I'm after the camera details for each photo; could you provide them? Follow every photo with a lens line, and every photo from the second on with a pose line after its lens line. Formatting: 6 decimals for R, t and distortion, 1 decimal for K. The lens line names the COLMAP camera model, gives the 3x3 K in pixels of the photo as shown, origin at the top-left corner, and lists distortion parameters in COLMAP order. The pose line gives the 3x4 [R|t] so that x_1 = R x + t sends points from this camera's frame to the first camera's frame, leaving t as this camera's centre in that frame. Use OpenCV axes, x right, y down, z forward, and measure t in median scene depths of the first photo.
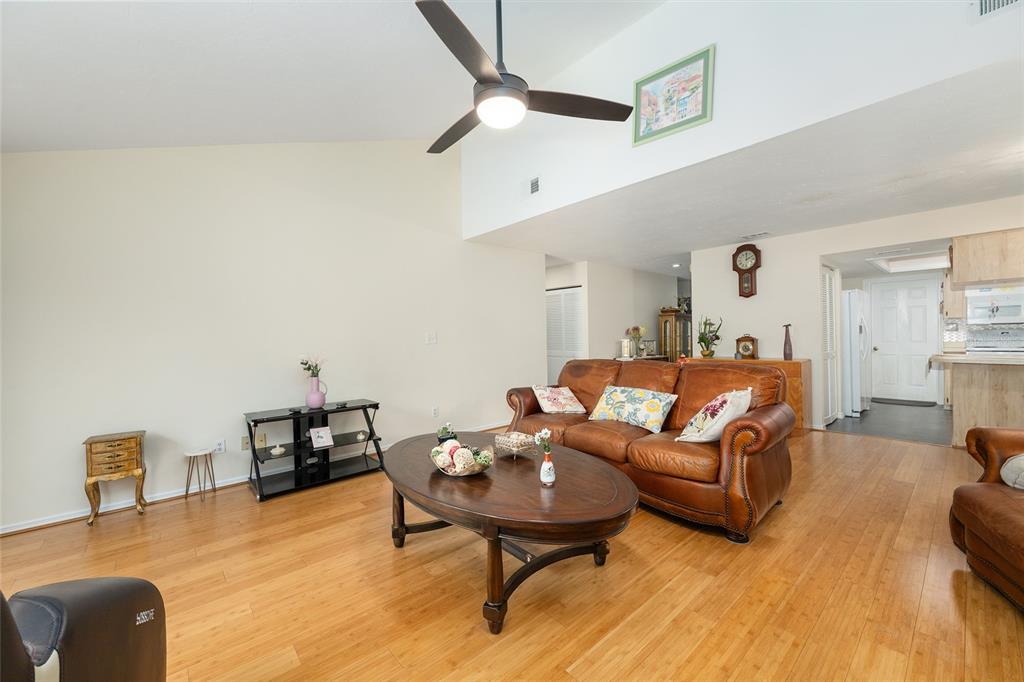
lens RADIAL K [[404.9, 0, 511.7], [0, 404.9, 341.8], [0, 0, 1]] dist [0.003002, -0.000650]
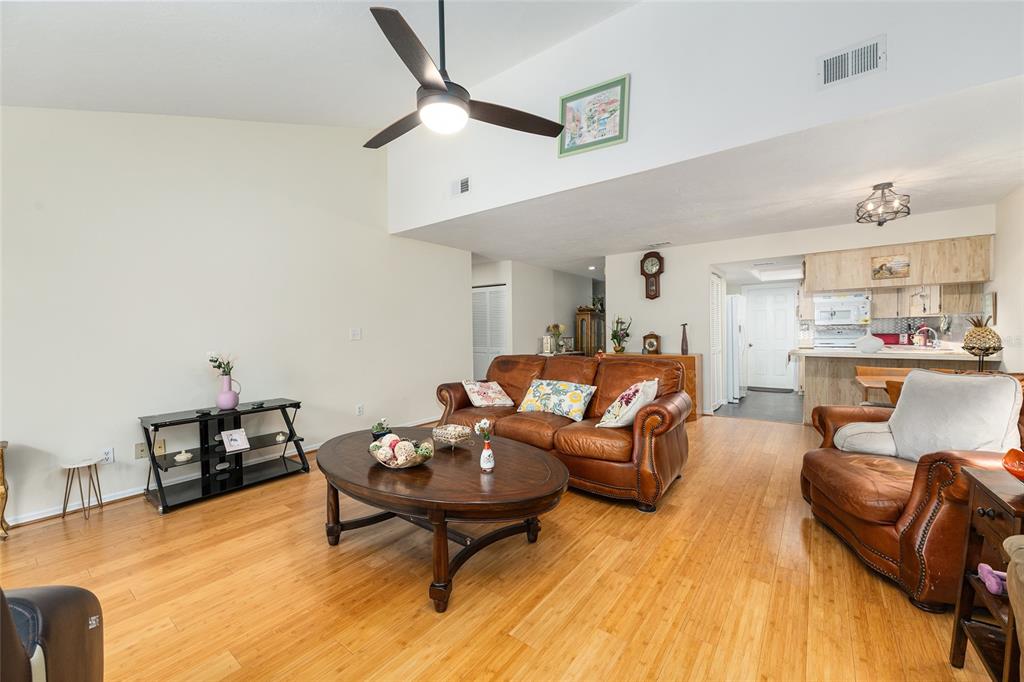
lens RADIAL K [[404.9, 0, 512.6], [0, 404.9, 341.6], [0, 0, 1]] dist [0.003002, -0.000650]
pose [[0.979880, 0.001302, 0.199583, -0.043247], [-0.002781, 0.999971, 0.007130, 0.002090], [-0.199568, -0.007542, 0.979855, -0.044889]]
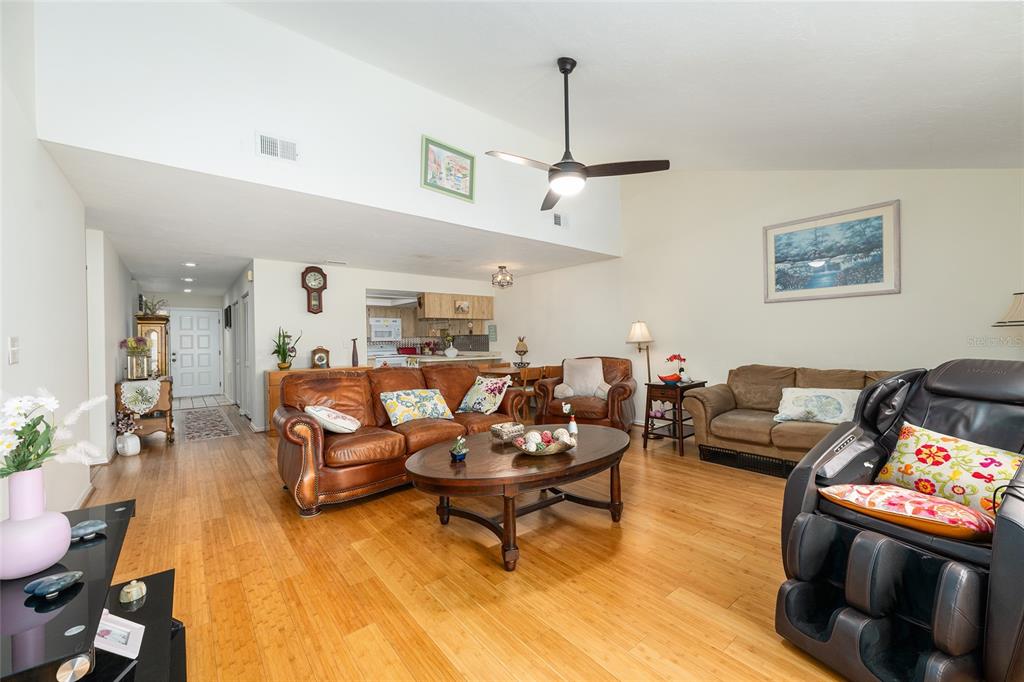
lens RADIAL K [[404.9, 0, 516.4], [0, 404.9, 340.0], [0, 0, 1]] dist [0.003002, -0.000650]
pose [[0.035757, 0.021834, 0.999122, -1.046803], [0.029046, 0.999316, -0.022878, 0.010286], [-0.998938, 0.029839, 0.035099, 0.821750]]
